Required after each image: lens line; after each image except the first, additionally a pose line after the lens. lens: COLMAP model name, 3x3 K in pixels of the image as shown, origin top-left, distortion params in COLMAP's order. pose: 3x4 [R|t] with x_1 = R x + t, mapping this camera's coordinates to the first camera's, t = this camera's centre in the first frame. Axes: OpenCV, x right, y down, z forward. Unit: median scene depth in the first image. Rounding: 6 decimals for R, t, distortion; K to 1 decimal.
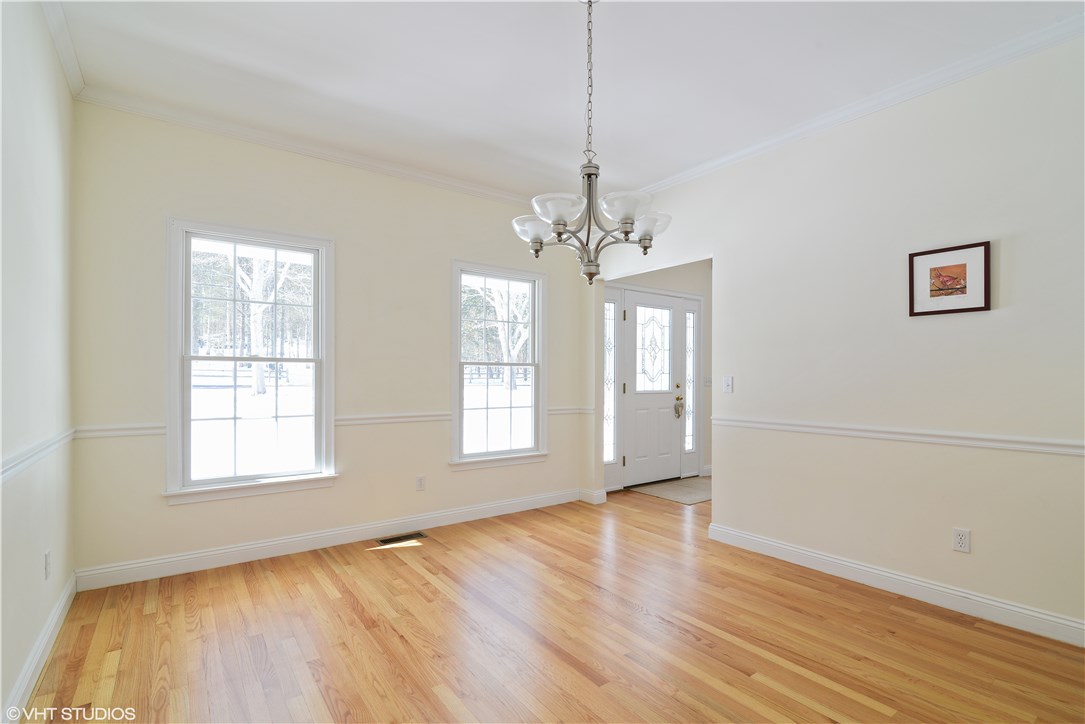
lens RADIAL K [[434.6, 0, 542.0], [0, 434.6, 373.2], [0, 0, 1]] dist [-0.001423, -0.000080]
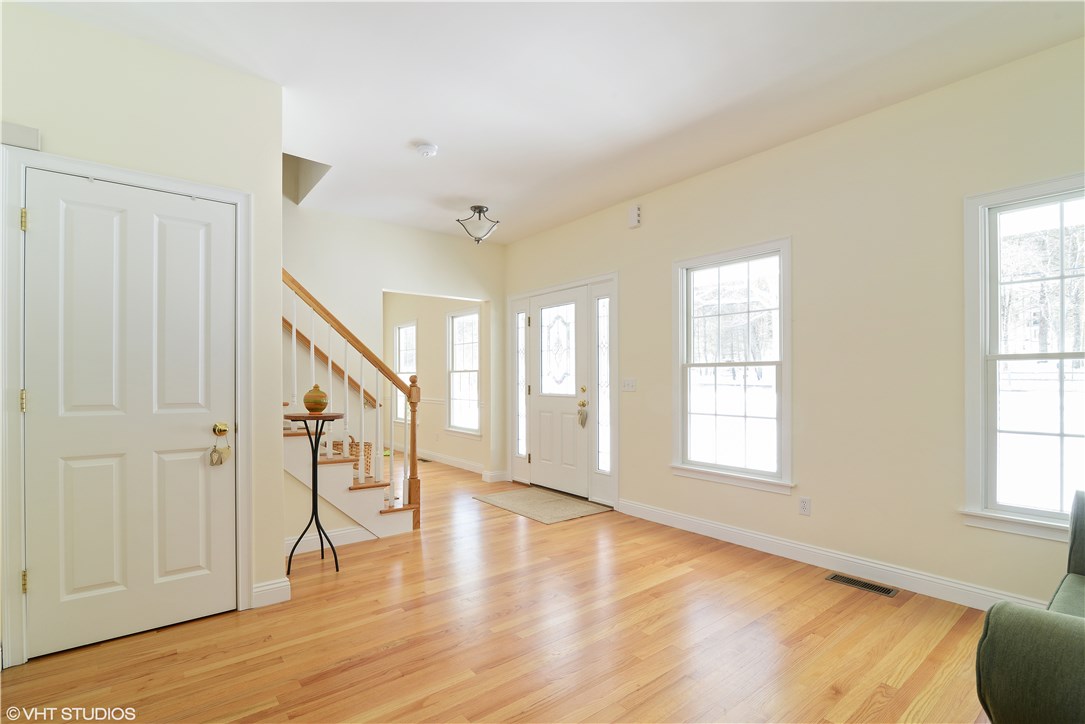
lens RADIAL K [[494.1, 0, 542.5], [0, 494.1, 362.0], [0, 0, 1]] dist [-0.001887, -0.000298]
pose [[0.122462, -0.039228, -0.991698, 1.221476], [0.012075, 0.999203, -0.038034, 0.011102], [0.992400, -0.007317, 0.122838, 0.772195]]
